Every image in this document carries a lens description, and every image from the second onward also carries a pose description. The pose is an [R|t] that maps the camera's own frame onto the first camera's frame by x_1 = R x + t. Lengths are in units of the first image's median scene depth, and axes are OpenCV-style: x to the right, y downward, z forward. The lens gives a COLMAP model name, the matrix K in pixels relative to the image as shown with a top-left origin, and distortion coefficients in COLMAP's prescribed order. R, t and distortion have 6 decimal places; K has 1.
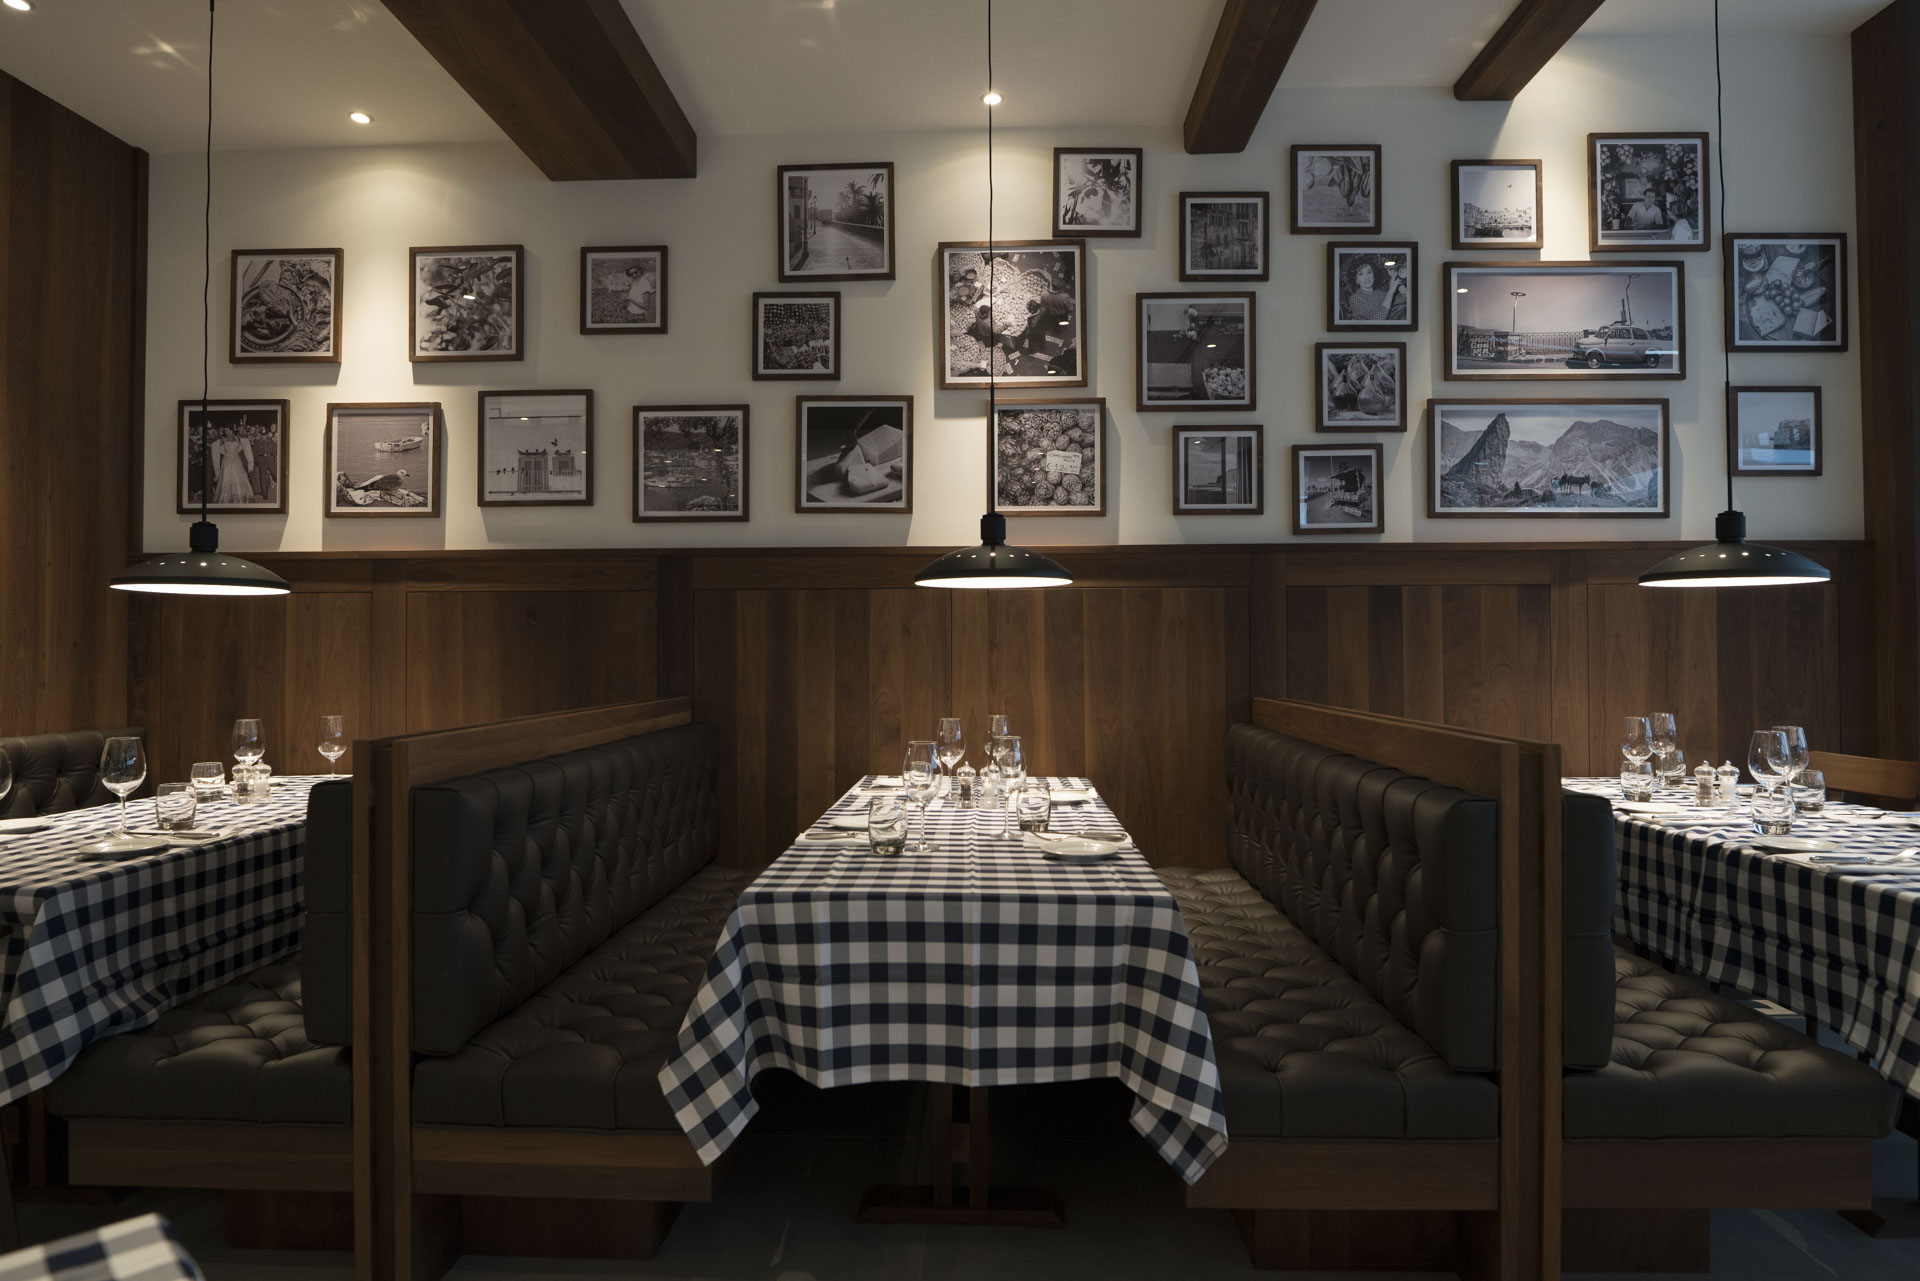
lens RADIAL K [[1112.8, 0, 952.1], [0, 1112.8, 635.9], [0, 0, 1]] dist [-0.020983, 0.000761]
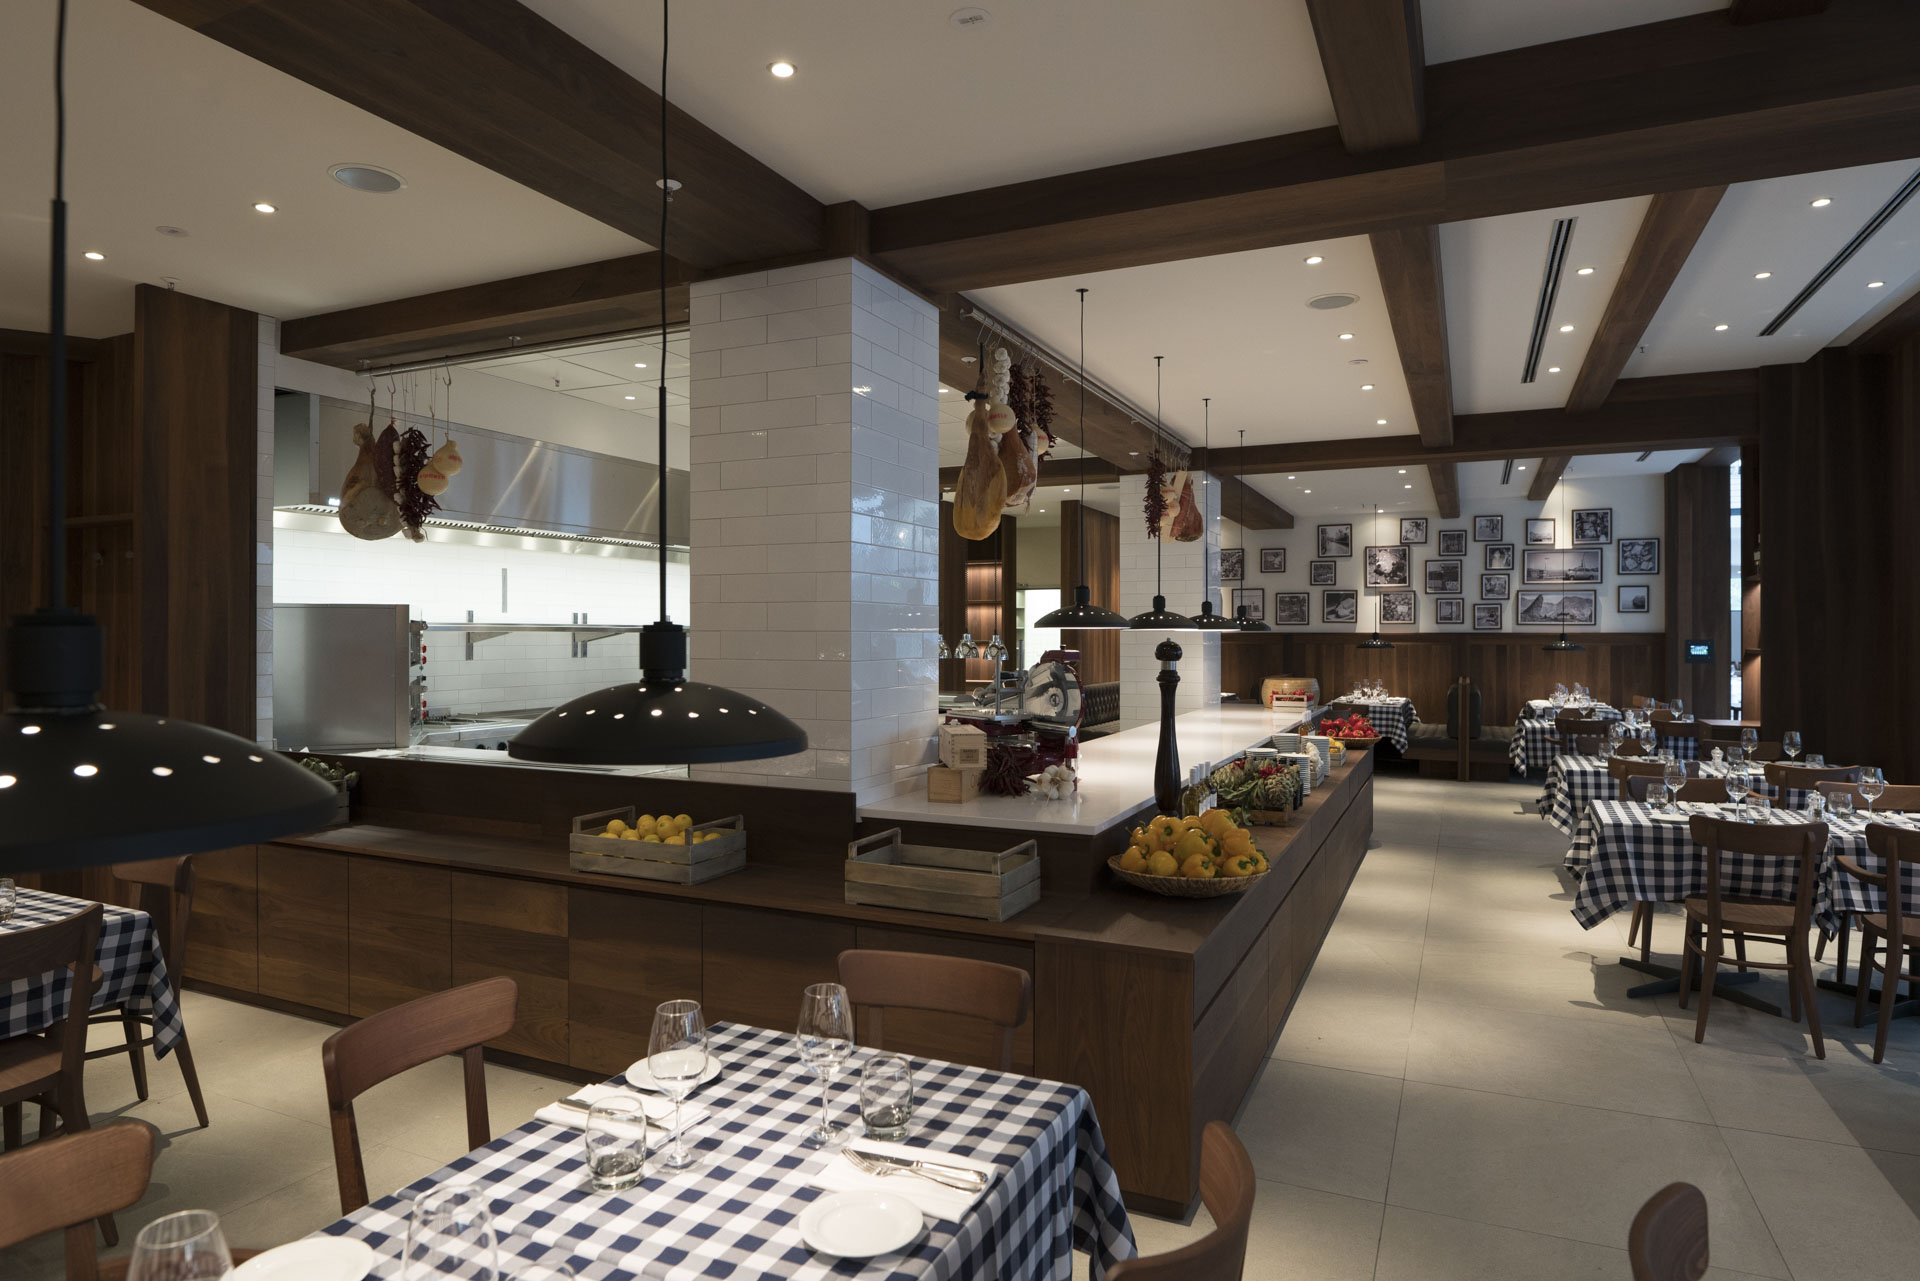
lens RADIAL K [[1112.8, 0, 951.4], [0, 1112.8, 631.4], [0, 0, 1]] dist [-0.020983, 0.000761]
pose [[0.925221, 0.005445, -0.379389, 0.111437], [-0.000976, 0.999928, 0.011971, -0.125152], [0.379426, -0.010705, 0.925160, -2.805716]]
